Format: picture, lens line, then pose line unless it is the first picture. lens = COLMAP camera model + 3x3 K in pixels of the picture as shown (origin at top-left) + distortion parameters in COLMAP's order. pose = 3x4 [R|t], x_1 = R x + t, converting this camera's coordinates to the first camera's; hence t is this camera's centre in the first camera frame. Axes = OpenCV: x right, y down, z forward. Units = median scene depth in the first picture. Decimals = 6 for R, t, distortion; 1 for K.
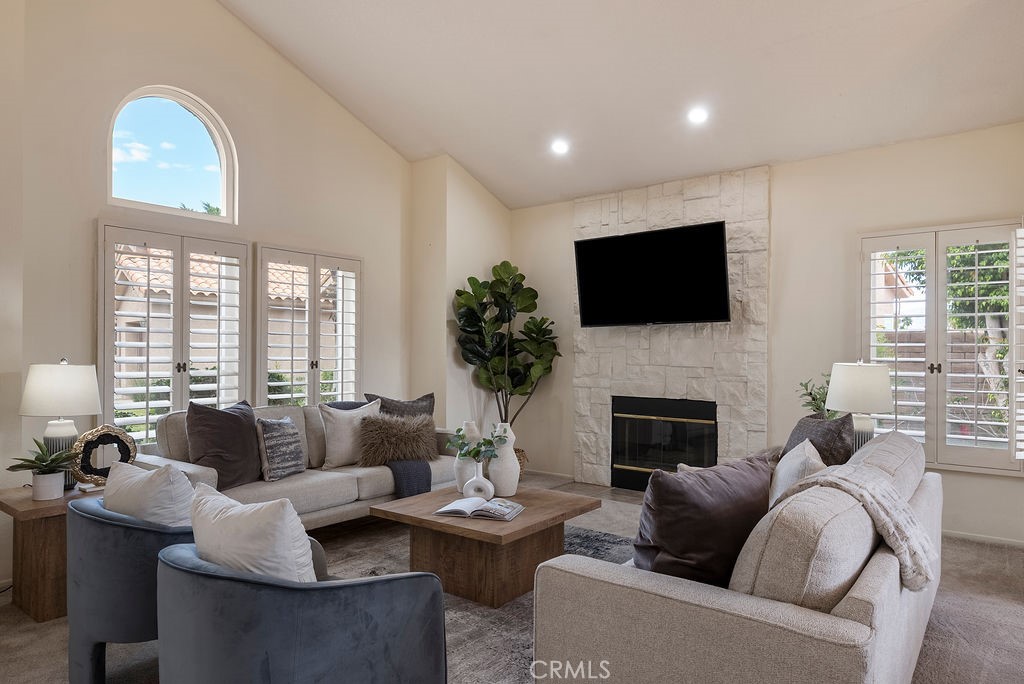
lens RADIAL K [[630.7, 0, 507.1], [0, 630.7, 347.7], [0, 0, 1]] dist [0.003237, 0.000792]
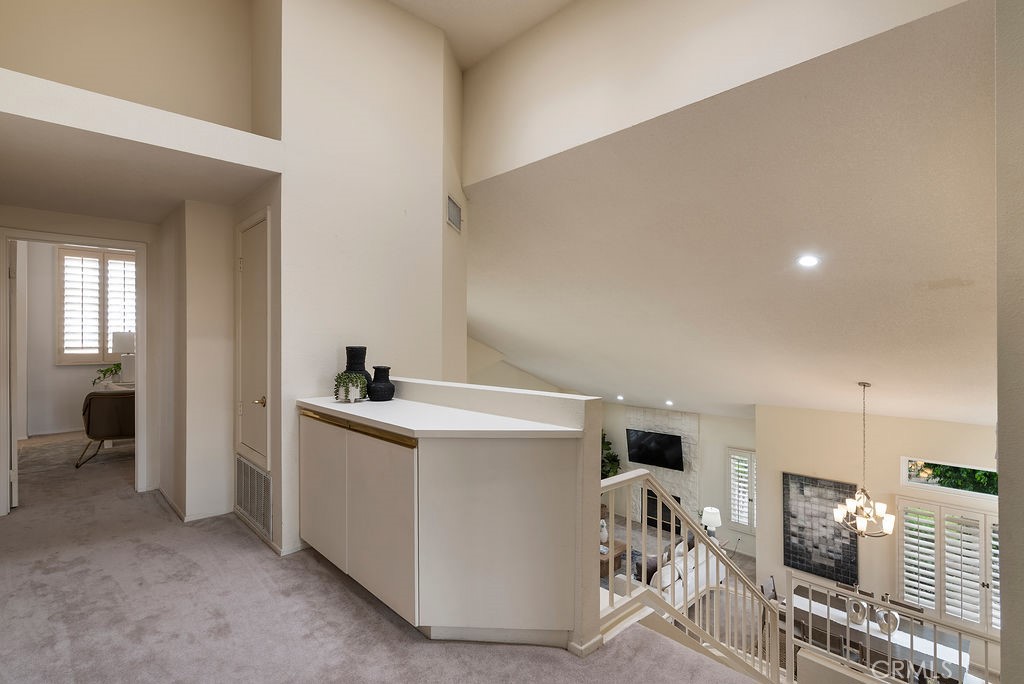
lens RADIAL K [[490.6, 0, 515.2], [0, 490.6, 337.0], [0, 0, 1]] dist [0.002584, 0.000037]
pose [[0.991272, -0.003709, -0.131782, -0.081107], [0.003527, 0.999992, -0.001612, -0.584791], [0.131787, 0.001133, 0.991277, -1.126968]]
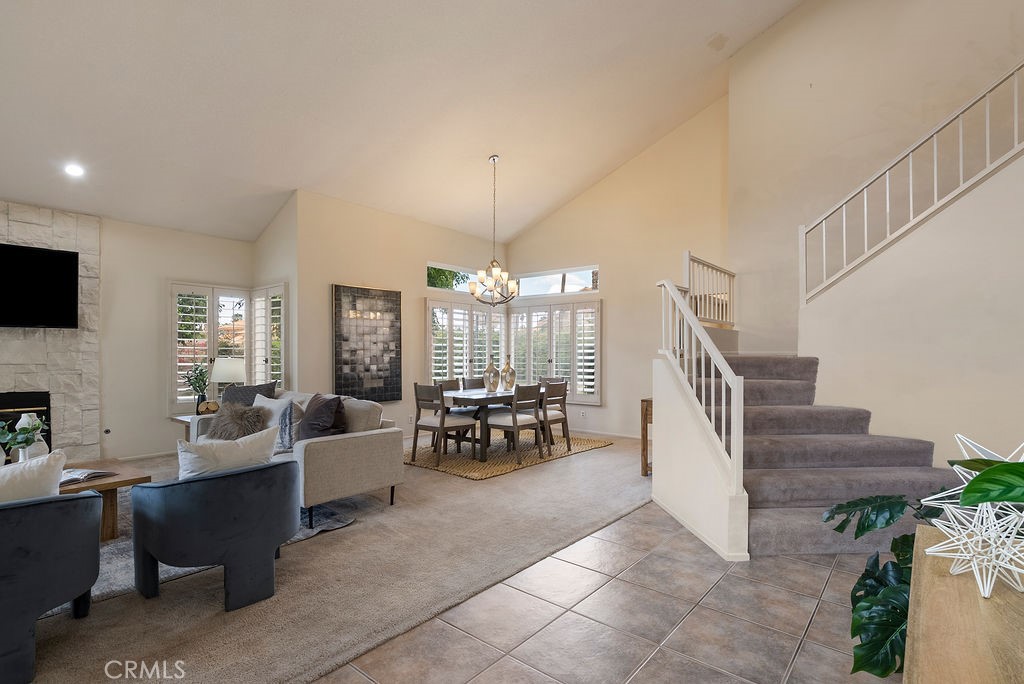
lens RADIAL K [[490.6, 0, 510.1], [0, 490.6, 358.9], [0, 0, 1]] dist [0.002584, 0.000037]
pose [[0.035778, -0.014226, 0.999258, -0.606927], [-0.009776, 0.999846, 0.014584, -0.001835], [-0.999312, -0.010290, 0.035634, 0.053593]]
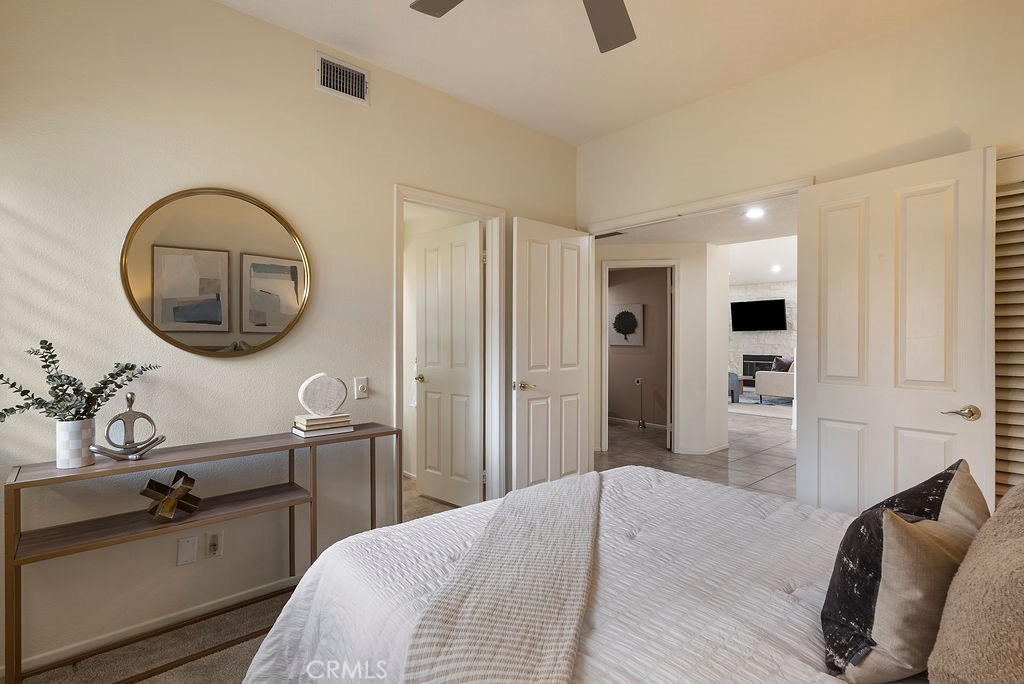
lens RADIAL K [[490.6, 0, 513.6], [0, 490.6, 346.1], [0, 0, 1]] dist [0.002584, 0.000037]
pose [[0.985337, -0.003759, -0.170581, -0.554313], [0.006340, 0.999873, 0.014588, -0.004463], [0.170504, -0.015456, 0.985236, -1.597594]]
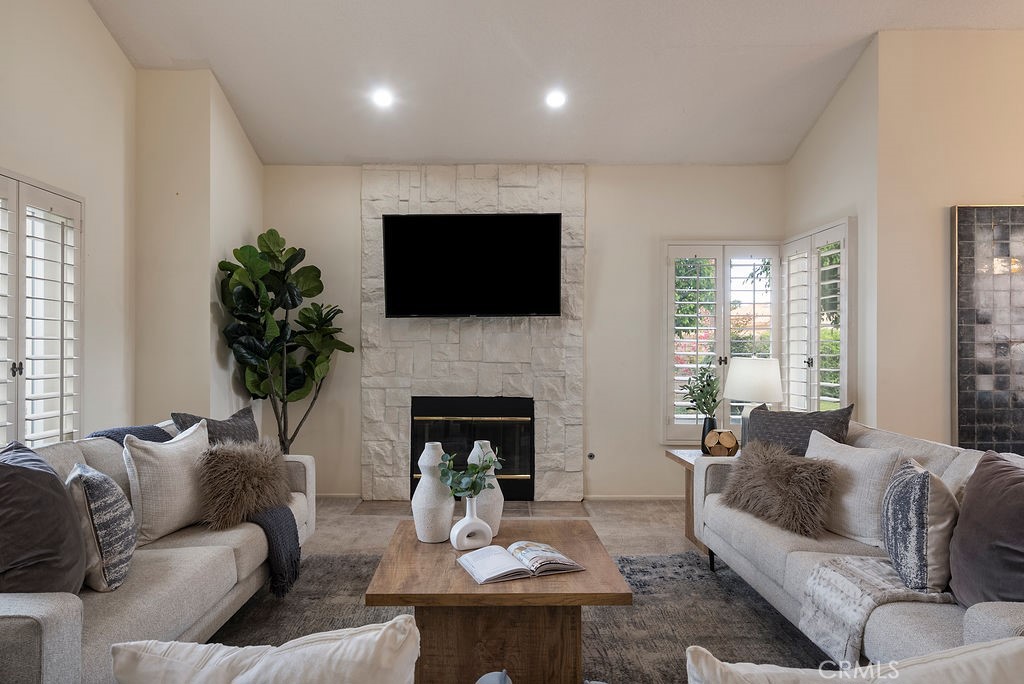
lens RADIAL K [[630.7, 0, 488.5], [0, 630.7, 345.6], [0, 0, 1]] dist [0.003237, 0.000792]
pose [[0.791229, 0.000237, 0.611520, -0.319859], [-0.004623, 0.999974, 0.005594, -0.000148], [-0.611502, -0.007253, 0.791209, 0.269851]]
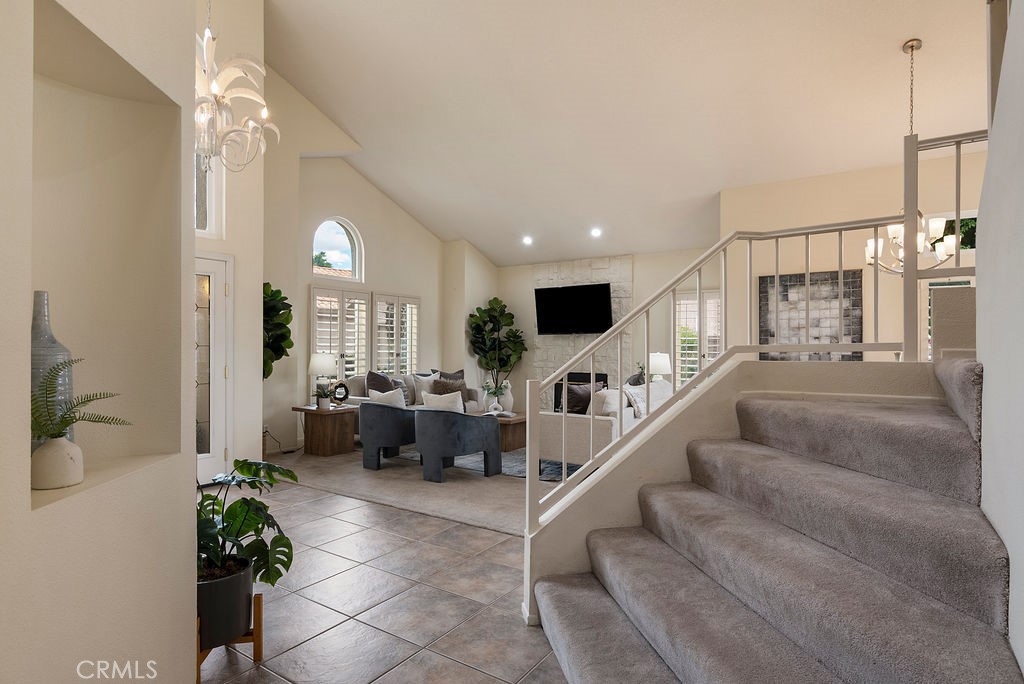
lens RADIAL K [[544.7, 0, 507.4], [0, 544.7, 346.4], [0, 0, 1]] dist [-0.006761, -0.000777]
pose [[0.997211, 0.001089, 0.074620, -0.101603], [-0.001530, 0.999982, 0.005847, -0.008477], [-0.074612, -0.005945, 0.997195, -0.653295]]
